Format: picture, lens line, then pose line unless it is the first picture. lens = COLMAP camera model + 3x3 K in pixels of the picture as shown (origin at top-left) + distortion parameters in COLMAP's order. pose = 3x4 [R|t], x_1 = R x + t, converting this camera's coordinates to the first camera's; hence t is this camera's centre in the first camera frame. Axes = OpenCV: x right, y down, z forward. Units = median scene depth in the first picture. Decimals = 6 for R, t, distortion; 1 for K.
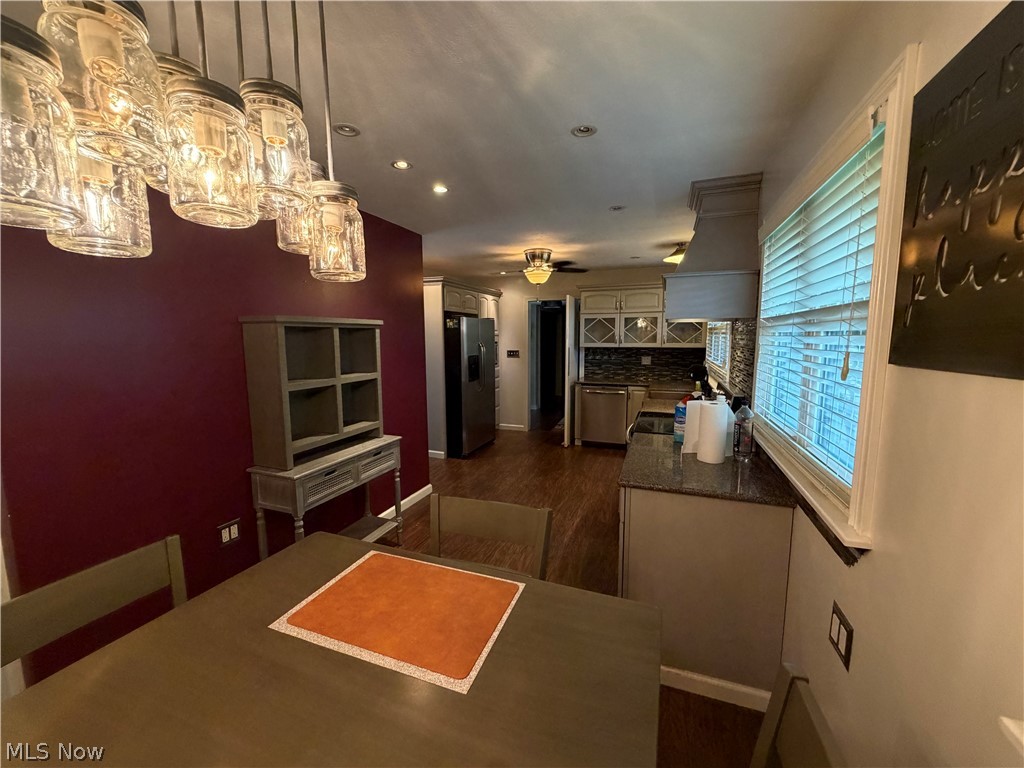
lens RADIAL K [[409.5, 0, 503.6], [0, 409.5, 384.3], [0, 0, 1]] dist [-0.010776, 0.000047]
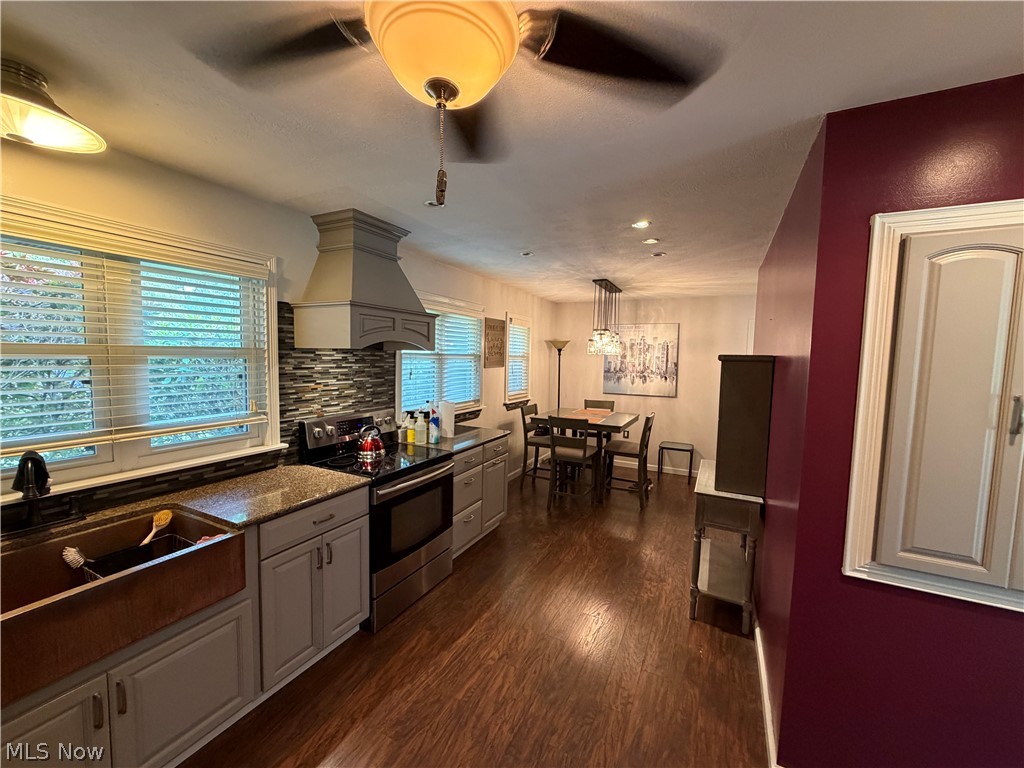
lens RADIAL K [[409.5, 0, 503.6], [0, 409.5, 384.3], [0, 0, 1]] dist [-0.010776, 0.000047]
pose [[-0.994313, -0.022183, 0.104165, 0.054335], [-0.002092, 0.981945, 0.189155, -0.221010], [-0.106480, 0.187862, -0.976407, 1.647176]]
